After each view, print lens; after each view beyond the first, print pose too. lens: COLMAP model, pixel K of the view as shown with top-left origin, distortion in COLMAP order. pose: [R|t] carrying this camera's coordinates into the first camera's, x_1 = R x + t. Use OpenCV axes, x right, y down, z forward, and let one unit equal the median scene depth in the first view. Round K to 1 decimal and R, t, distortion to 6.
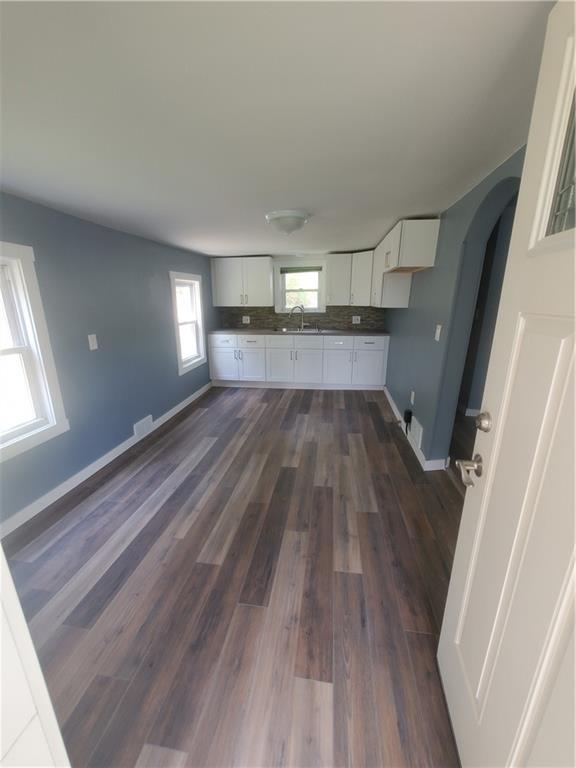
lens RADIAL K [[300.2, 0, 290.2], [0, 300.2, 383.0], [0, 0, 1]] dist [-0.003673, -0.000802]
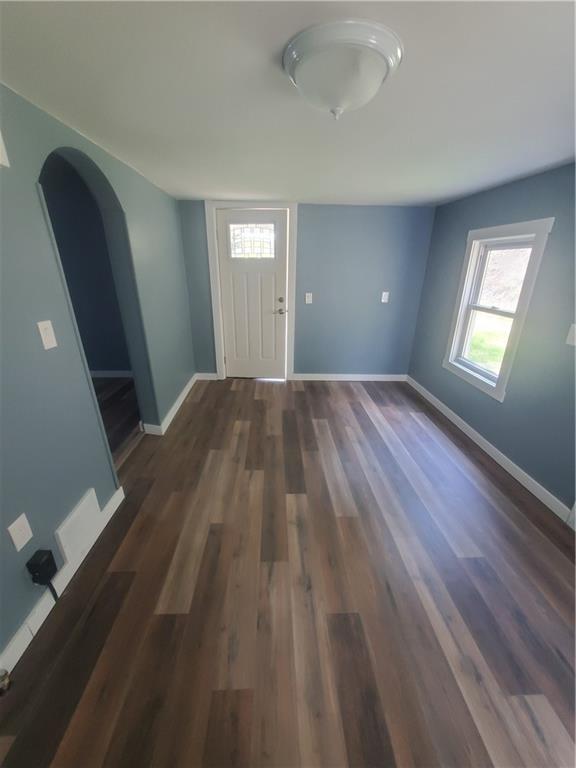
lens RADIAL K [[300.2, 0, 289.5], [0, 300.2, 384.5], [0, 0, 1]] dist [-0.003673, -0.000802]
pose [[-0.982525, 0.065499, -0.174226, 0.143888], [-0.052436, 0.800726, 0.596731, -0.446425], [0.178593, 0.595439, -0.783299, 1.559975]]
